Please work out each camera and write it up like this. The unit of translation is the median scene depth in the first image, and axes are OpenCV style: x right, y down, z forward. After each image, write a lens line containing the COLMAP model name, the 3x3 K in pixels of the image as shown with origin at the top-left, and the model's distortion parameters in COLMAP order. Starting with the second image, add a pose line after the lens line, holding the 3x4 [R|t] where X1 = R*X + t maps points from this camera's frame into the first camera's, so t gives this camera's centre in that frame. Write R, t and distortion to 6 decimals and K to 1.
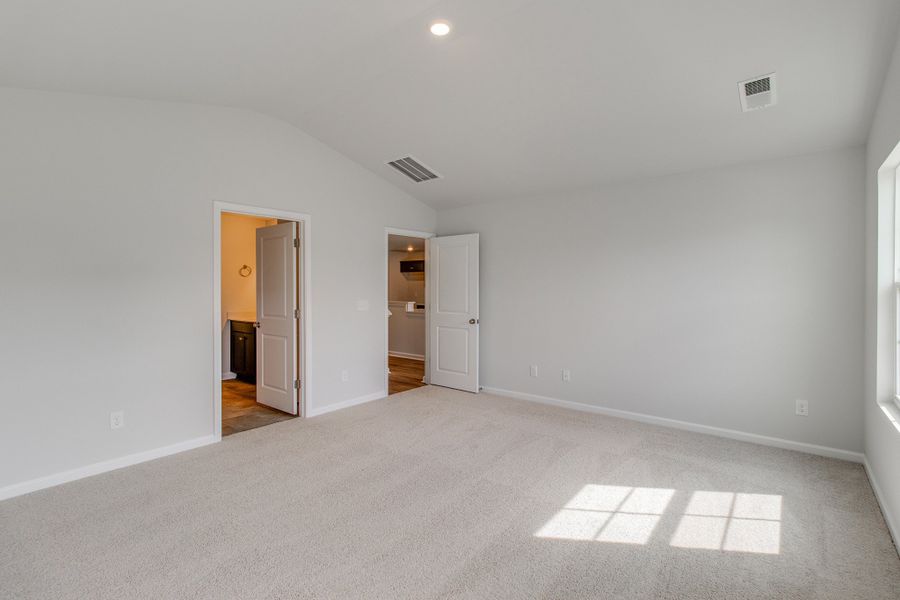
lens RADIAL K [[418.3, 0, 454.8], [0, 418.3, 290.7], [0, 0, 1]] dist [0.000459, -0.000345]
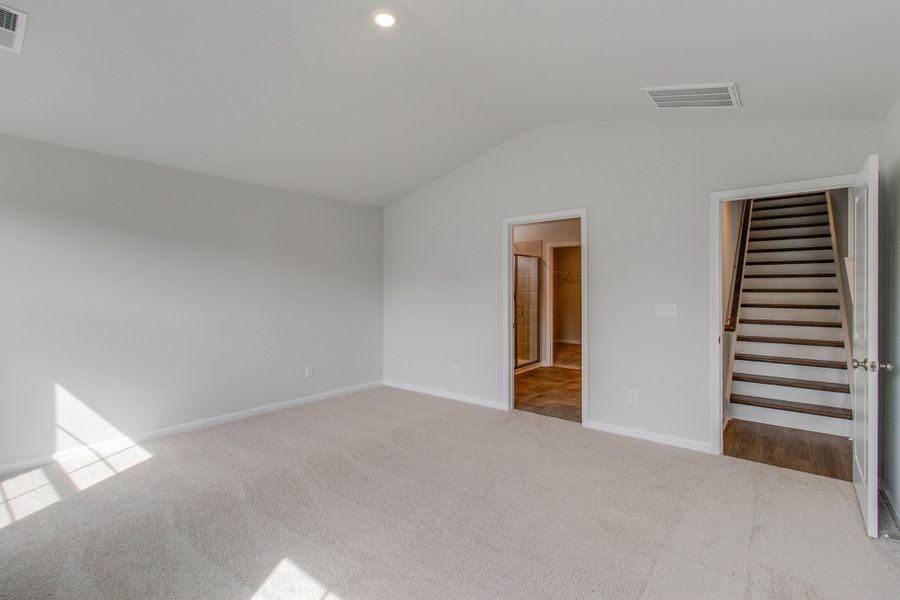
lens RADIAL K [[418.3, 0, 454.8], [0, 418.3, 290.7], [0, 0, 1]] dist [0.000459, -0.000345]
pose [[-0.011794, 0.001743, -0.999929, 0.691676], [0.004259, 0.999989, 0.001693, 0.000925], [0.999921, -0.004239, -0.011802, 0.872290]]
